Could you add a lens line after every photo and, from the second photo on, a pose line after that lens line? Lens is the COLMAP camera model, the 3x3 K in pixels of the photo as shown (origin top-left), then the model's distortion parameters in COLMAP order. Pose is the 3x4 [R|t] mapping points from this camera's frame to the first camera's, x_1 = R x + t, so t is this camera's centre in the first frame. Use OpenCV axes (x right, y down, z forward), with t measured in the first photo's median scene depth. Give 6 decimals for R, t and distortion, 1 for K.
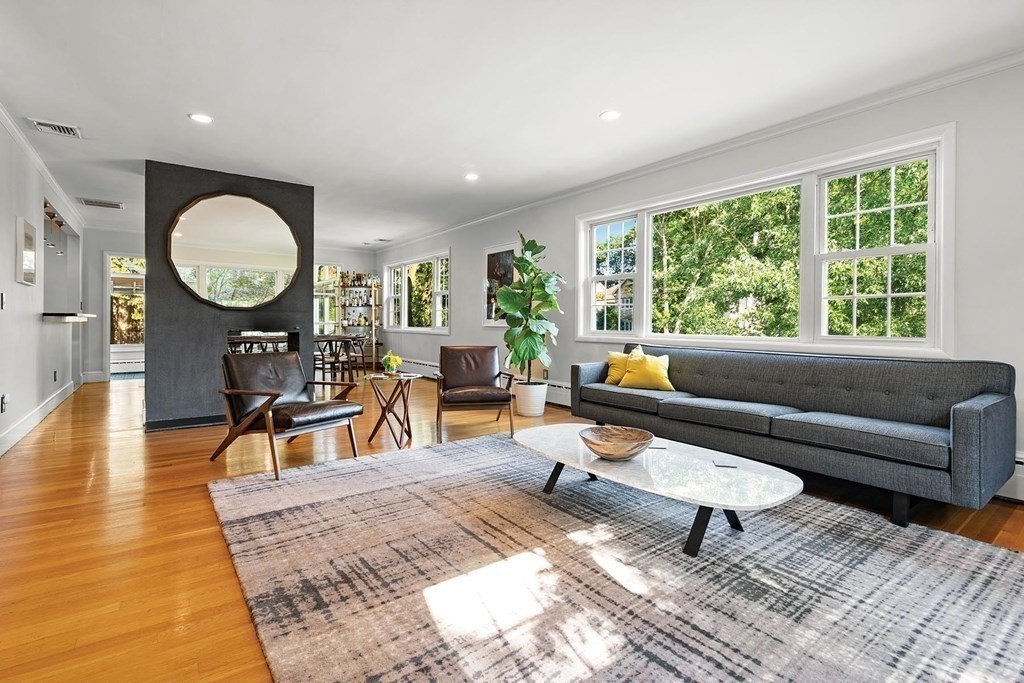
lens RADIAL K [[477.6, 0, 499.4], [0, 477.6, 326.2], [0, 0, 1]] dist [-0.002254, 0.000322]
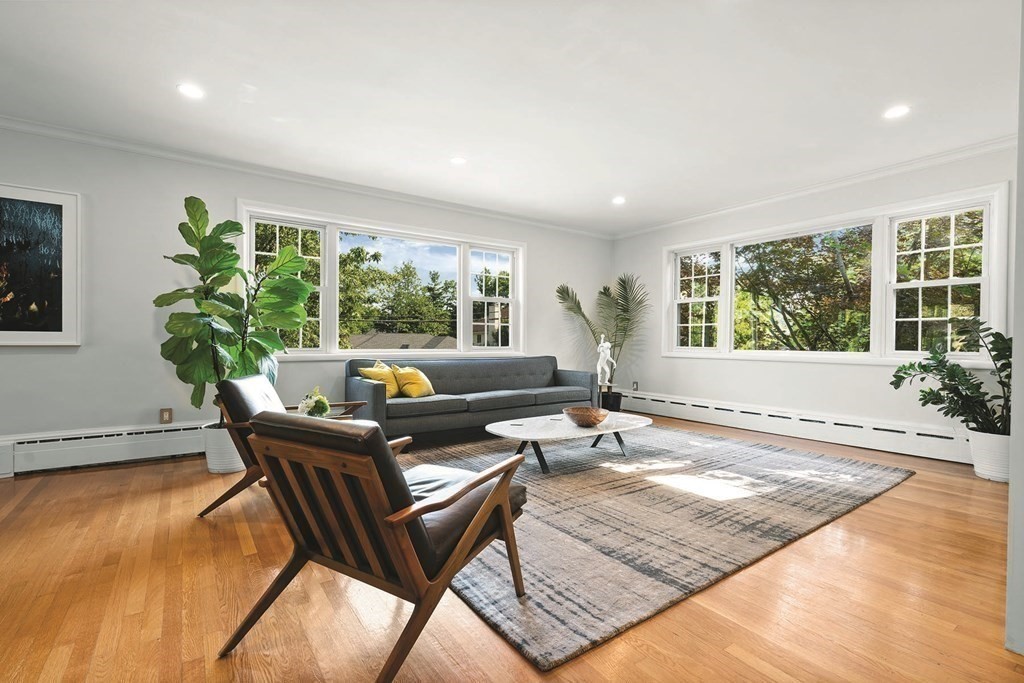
lens RADIAL K [[468.2, 0, 512.0], [0, 468.2, 341.5], [0, 0, 1]] dist [0.000570, 0.000052]
pose [[0.005637, -0.007249, 0.999958, -1.339984], [0.001932, 0.999972, 0.007238, -0.014294], [-0.999982, 0.001891, 0.005651, 1.264485]]
